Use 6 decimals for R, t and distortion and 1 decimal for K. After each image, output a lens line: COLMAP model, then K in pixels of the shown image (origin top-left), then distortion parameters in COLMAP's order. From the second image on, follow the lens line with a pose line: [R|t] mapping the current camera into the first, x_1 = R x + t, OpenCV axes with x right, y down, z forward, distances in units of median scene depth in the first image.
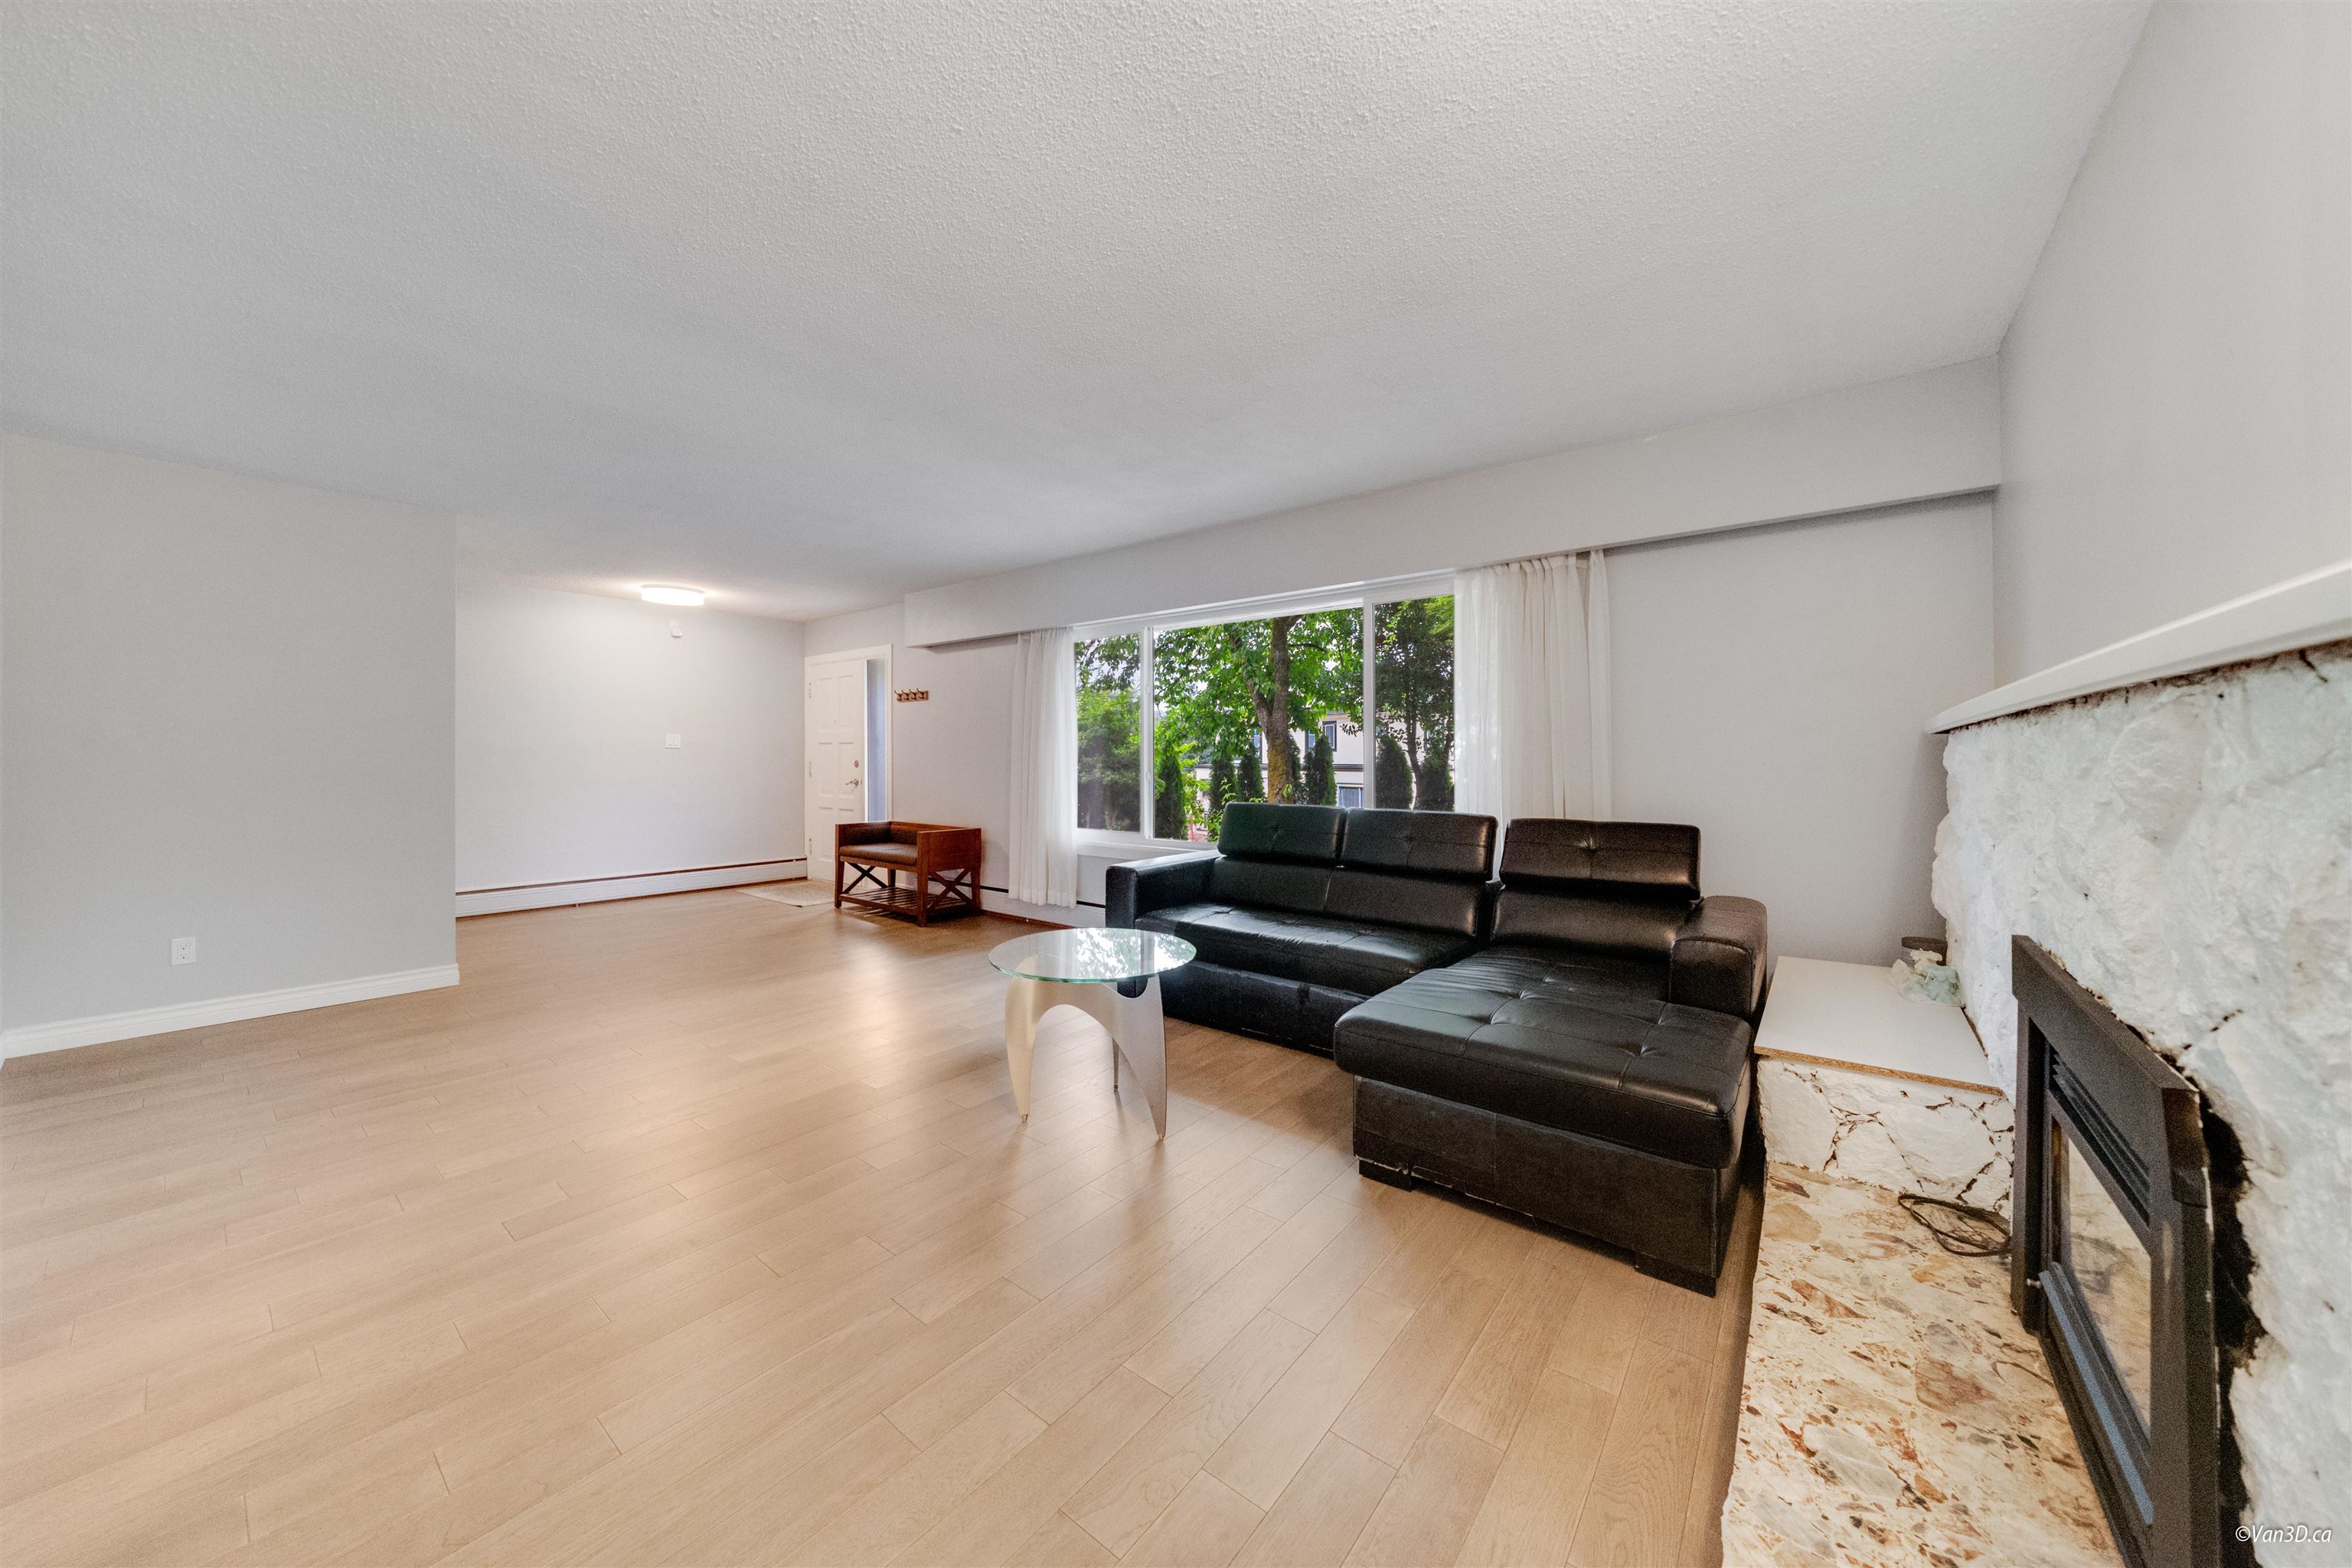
lens RADIAL K [[818.9, 0, 1152.7], [0, 818.9, 751.3], [0, 0, 1]] dist [-0.001127, -0.000098]
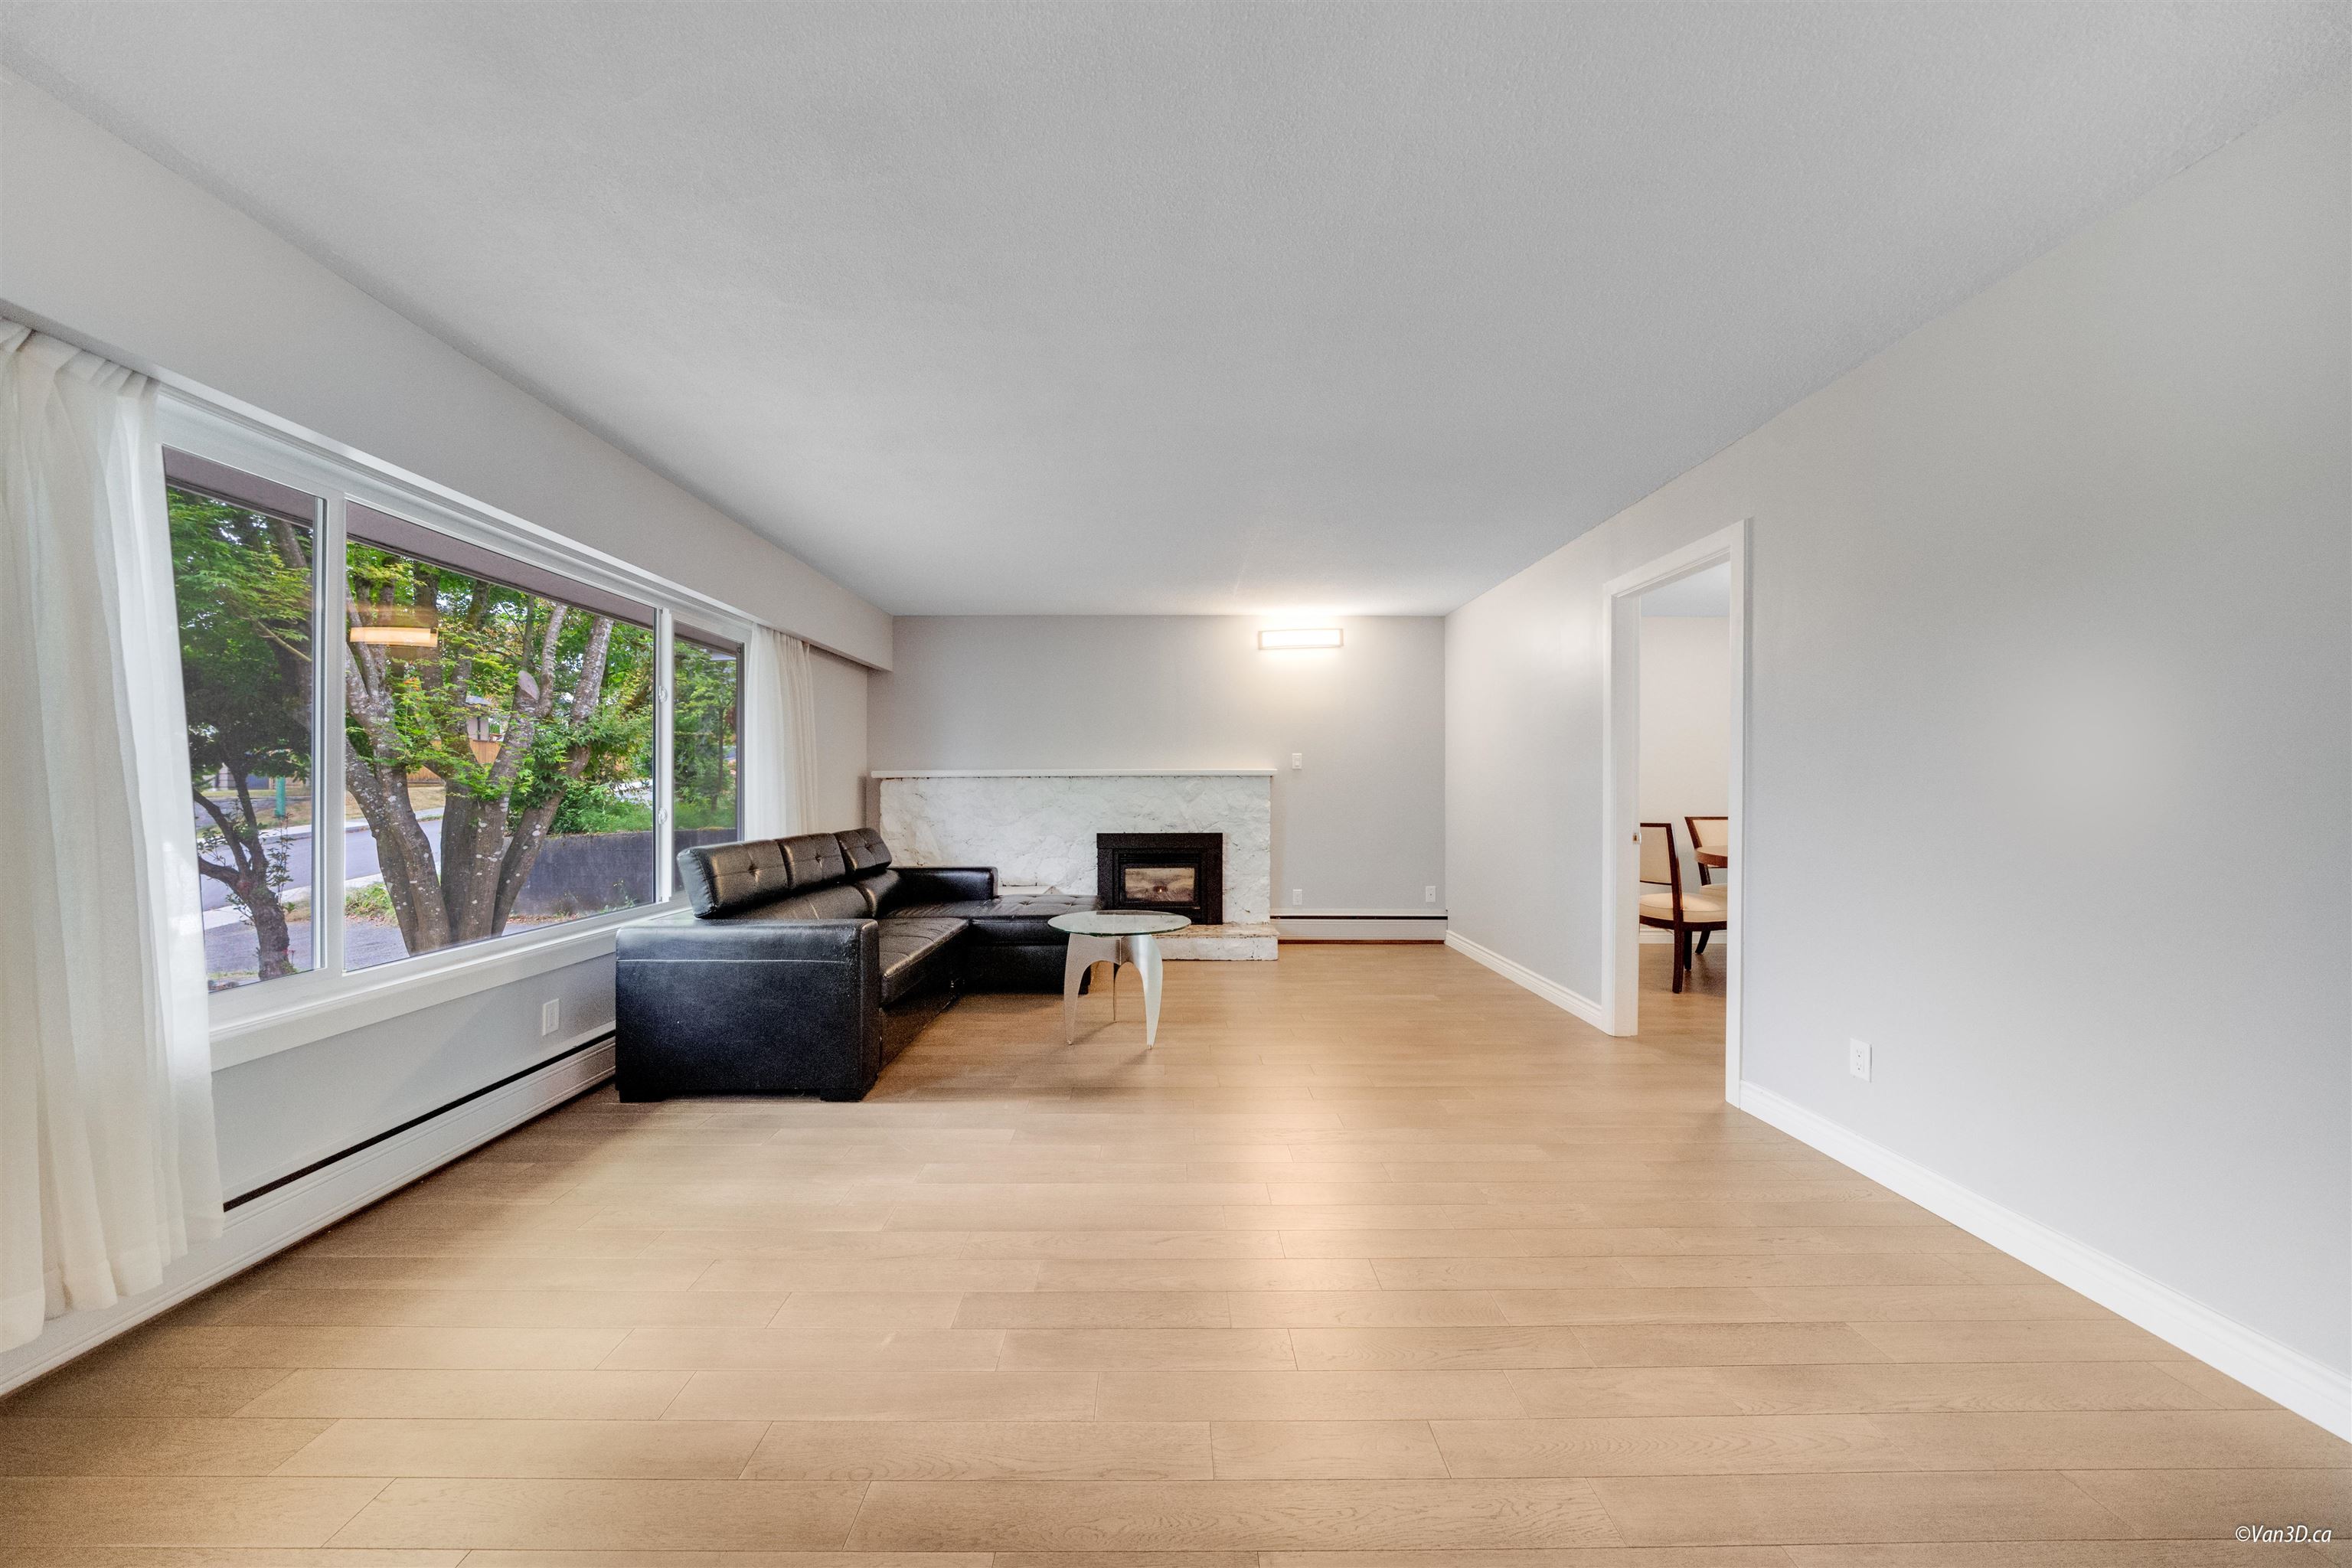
lens RADIAL K [[806.7, 0, 1167.2], [0, 806.7, 786.0], [0, 0, 1]] dist [-0.002675, -0.000220]
pose [[-0.638636, 0.002116, 0.769506, -0.572726], [-0.004704, 0.999967, -0.006654, 0.005053], [-0.769494, -0.007869, -0.638605, 0.861379]]
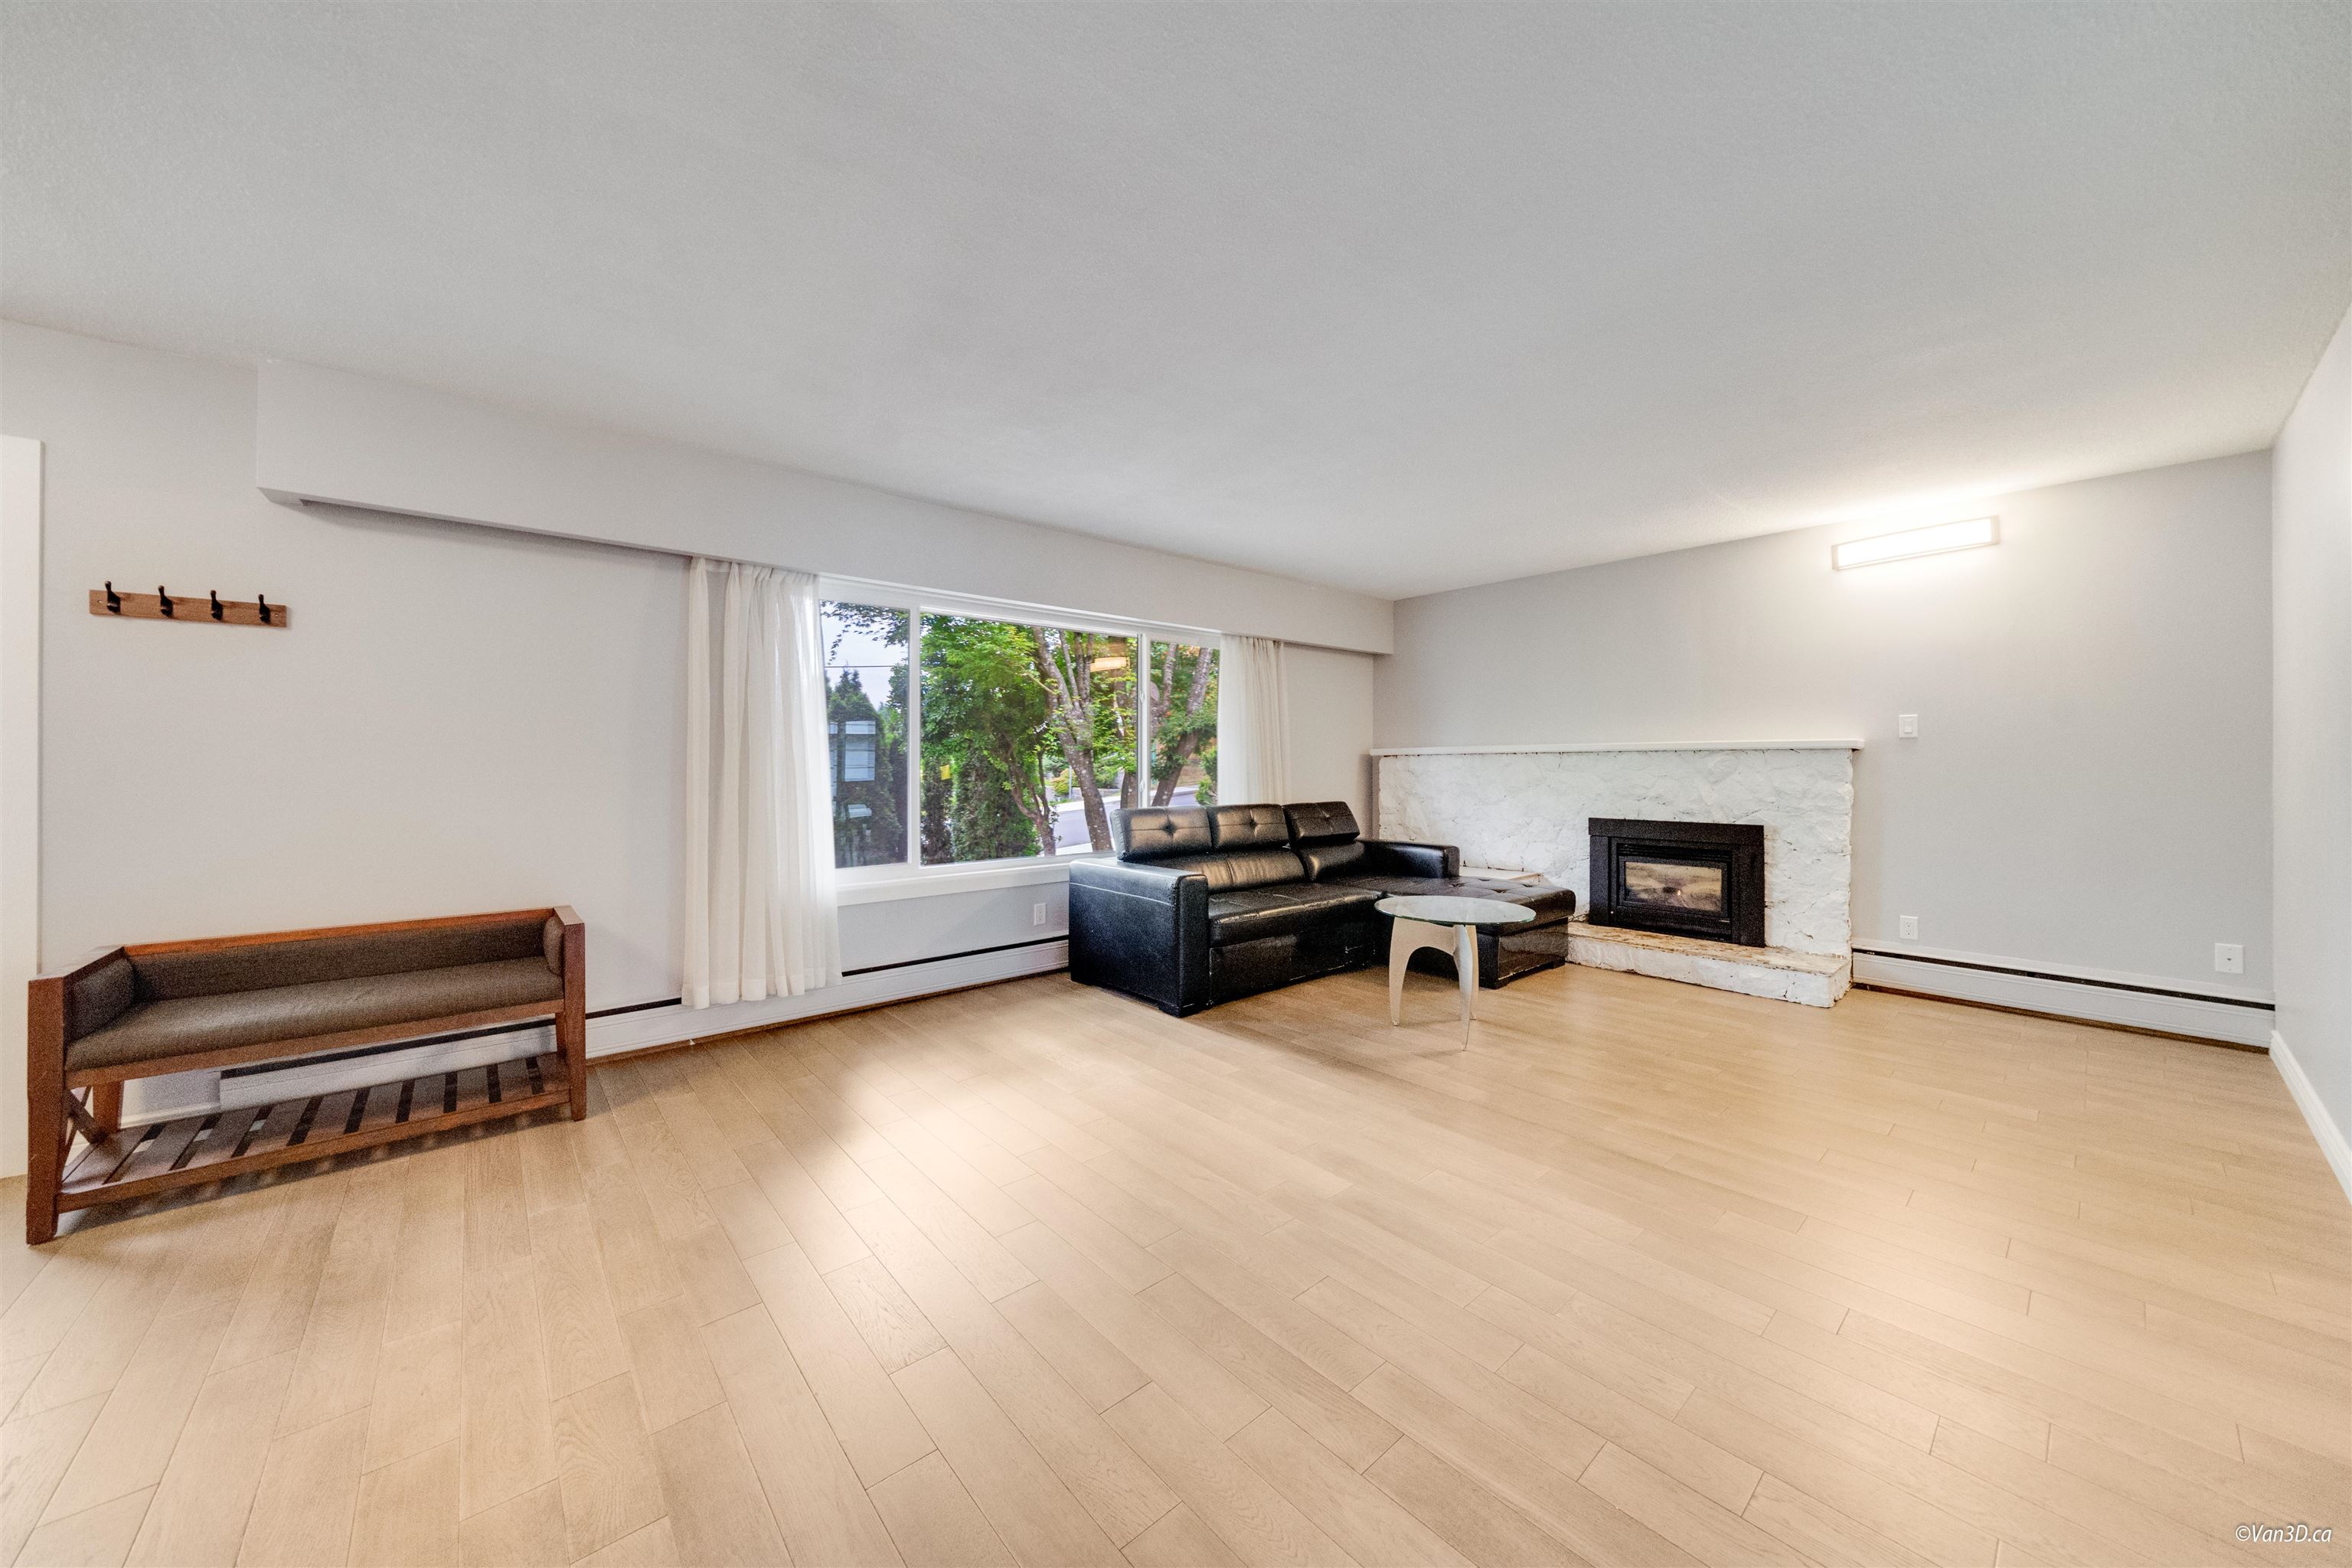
lens RADIAL K [[819.5, 0, 1168.5], [0, 819.5, 762.7], [0, 0, 1]] dist [0.000389, -0.000032]
pose [[0.171746, 0.001890, 0.985140, -0.696590], [-0.006447, 0.999979, -0.000794, 0.001930], [-0.985120, -0.006214, 0.171754, 0.572762]]
